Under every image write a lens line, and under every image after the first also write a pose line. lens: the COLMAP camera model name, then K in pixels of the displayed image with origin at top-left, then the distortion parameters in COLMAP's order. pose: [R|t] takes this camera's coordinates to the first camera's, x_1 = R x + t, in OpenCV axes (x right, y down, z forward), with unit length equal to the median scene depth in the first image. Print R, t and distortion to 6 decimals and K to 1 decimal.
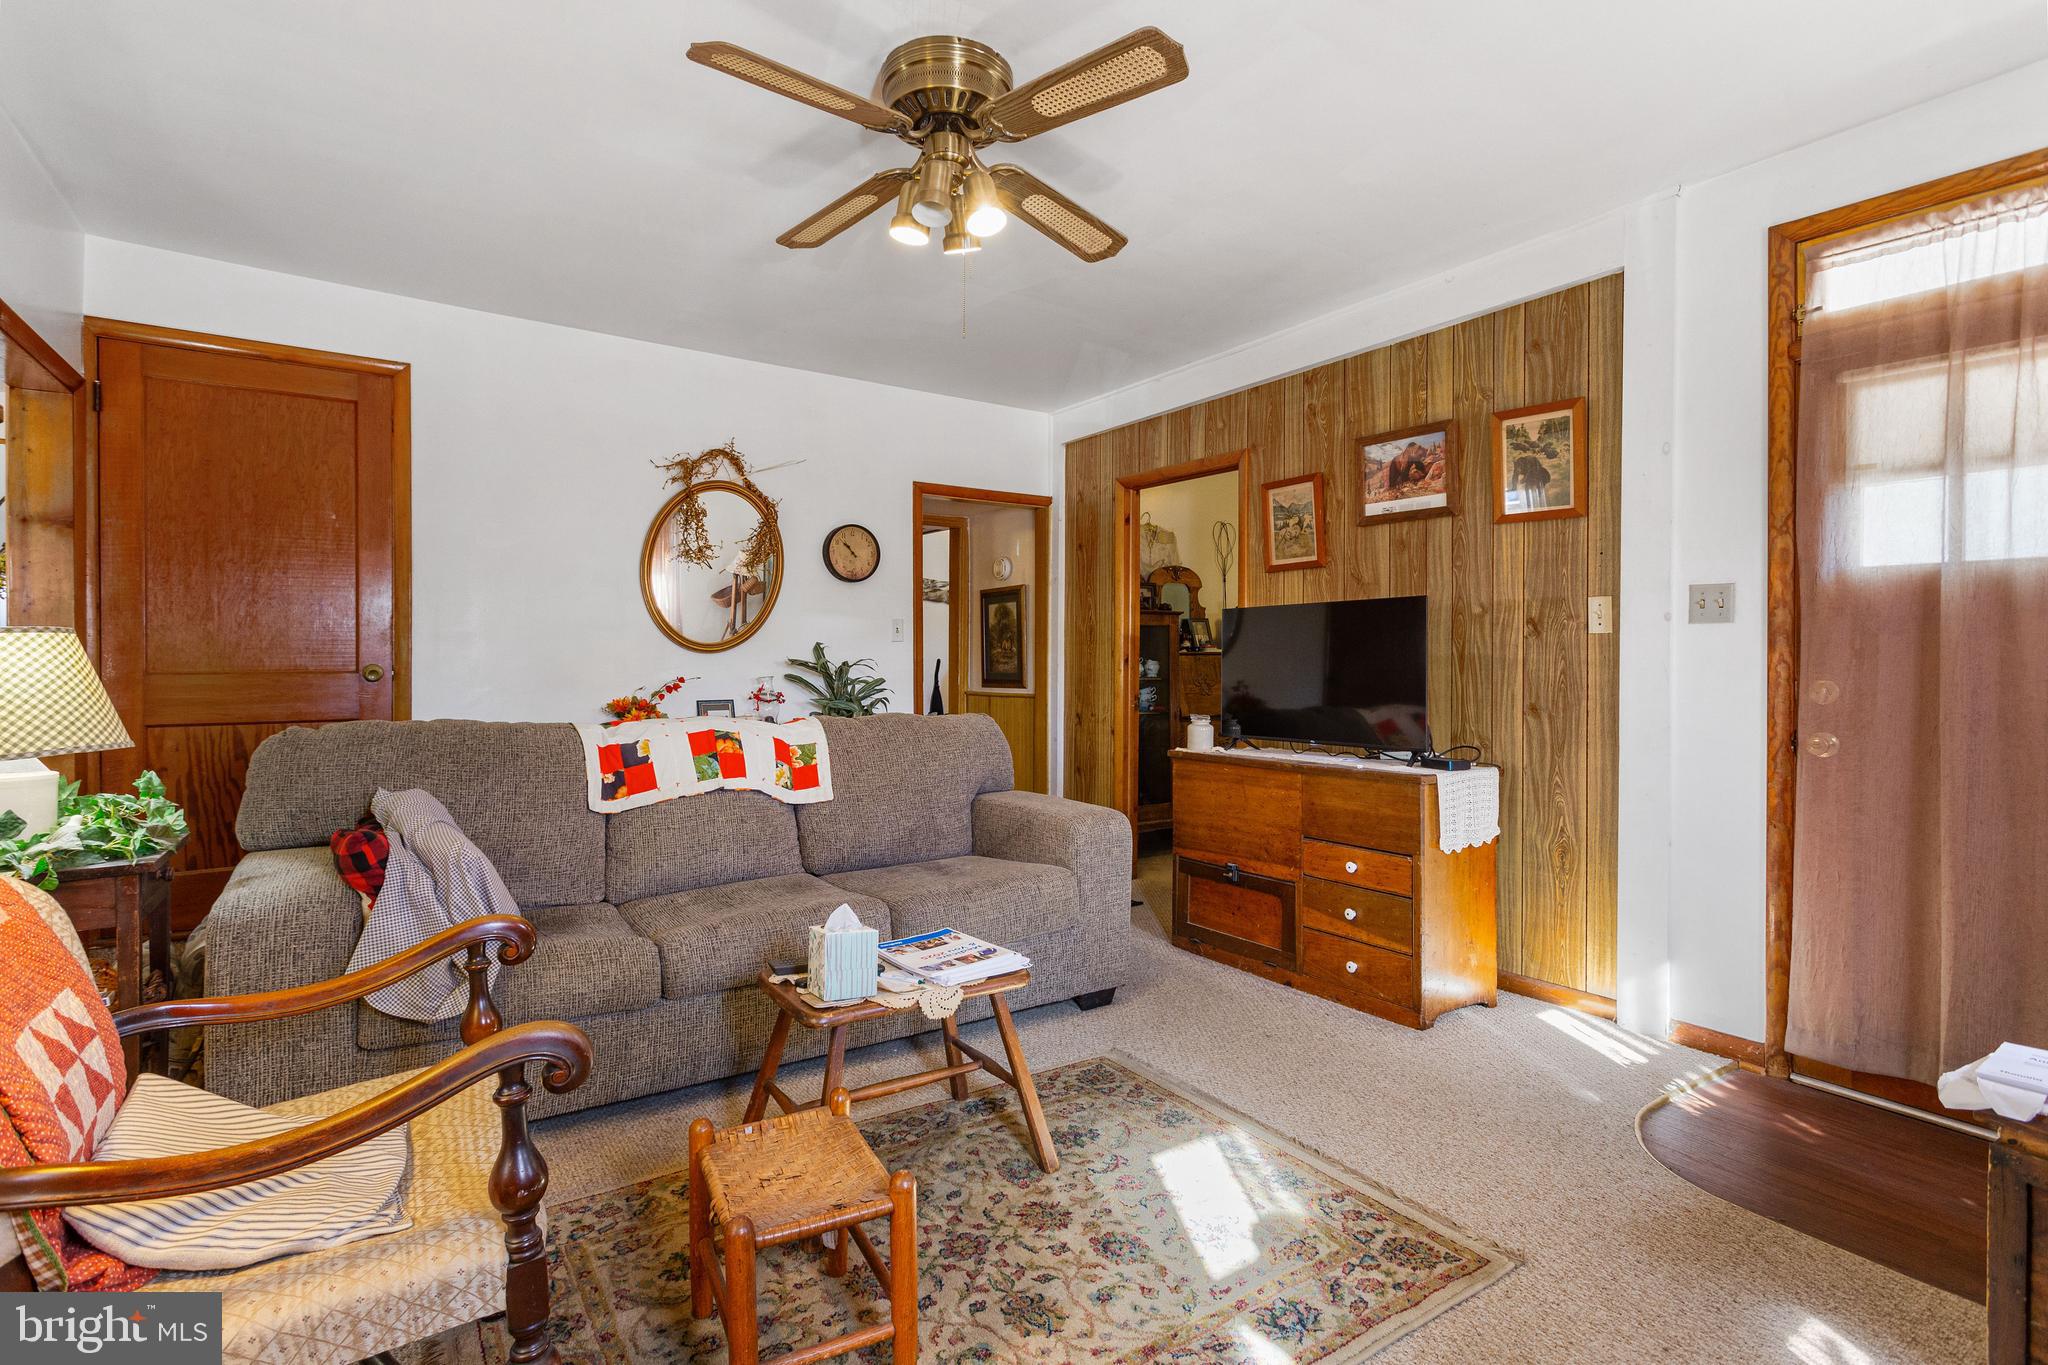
lens RADIAL K [[968.6, 0, 1024.0], [0, 968.6, 682.5], [0, 0, 1]] dist [-0.000158, 0.000169]
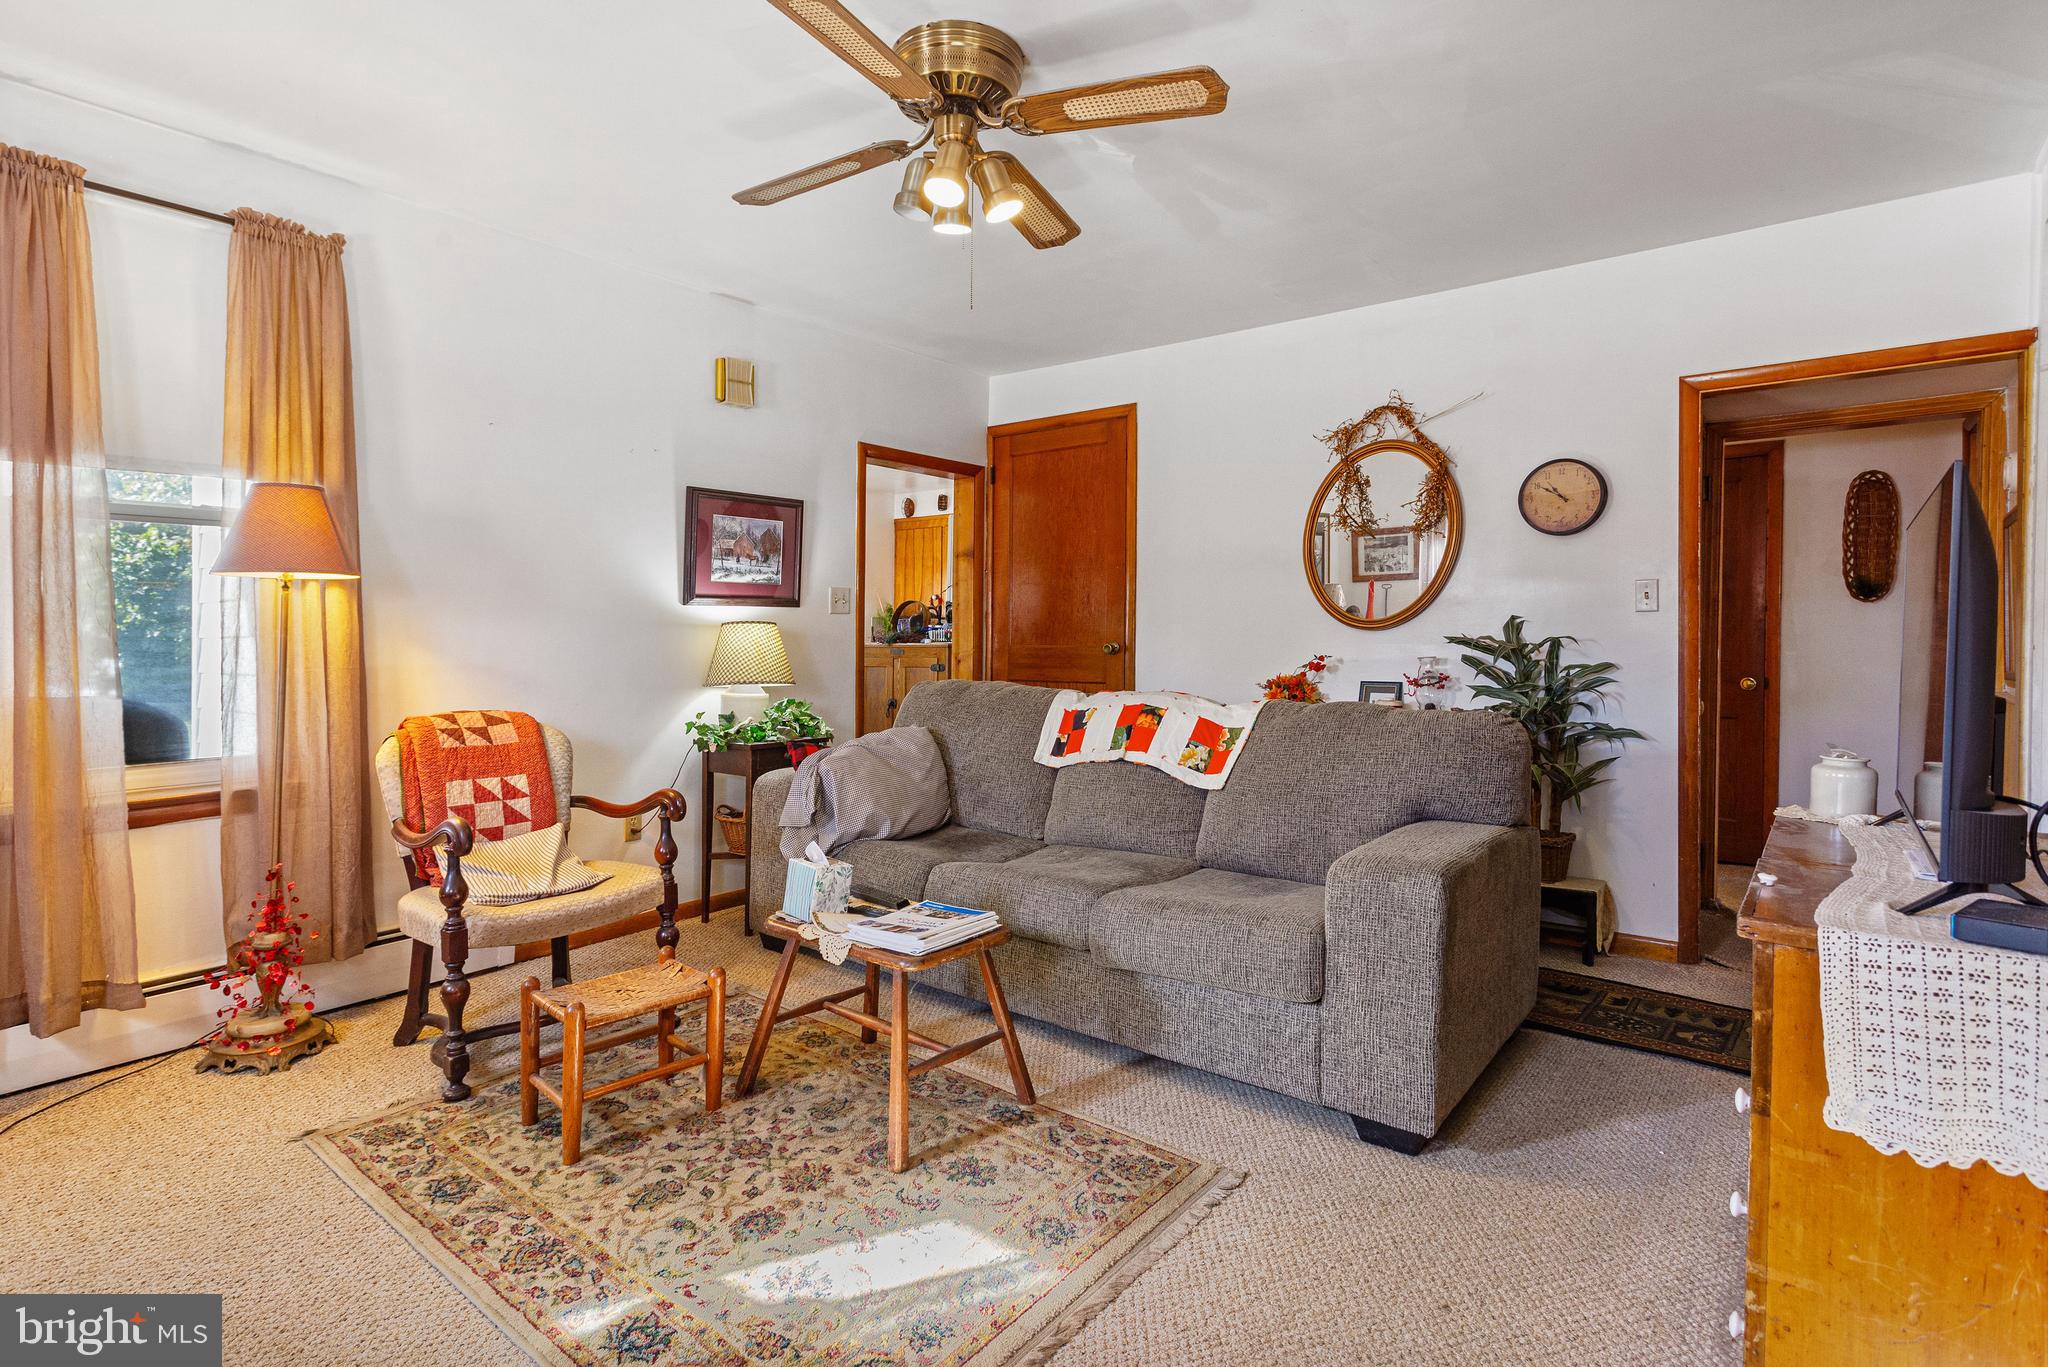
lens RADIAL K [[1018.6, 0, 1019.9], [0, 1018.6, 647.1], [0, 0, 1]] dist [0.000364, 0.000172]
pose [[0.303902, 0.008562, -0.952665, 0.668762], [-0.023454, 0.999724, 0.001503, -0.011085], [0.952415, 0.021887, 0.304019, 0.524943]]
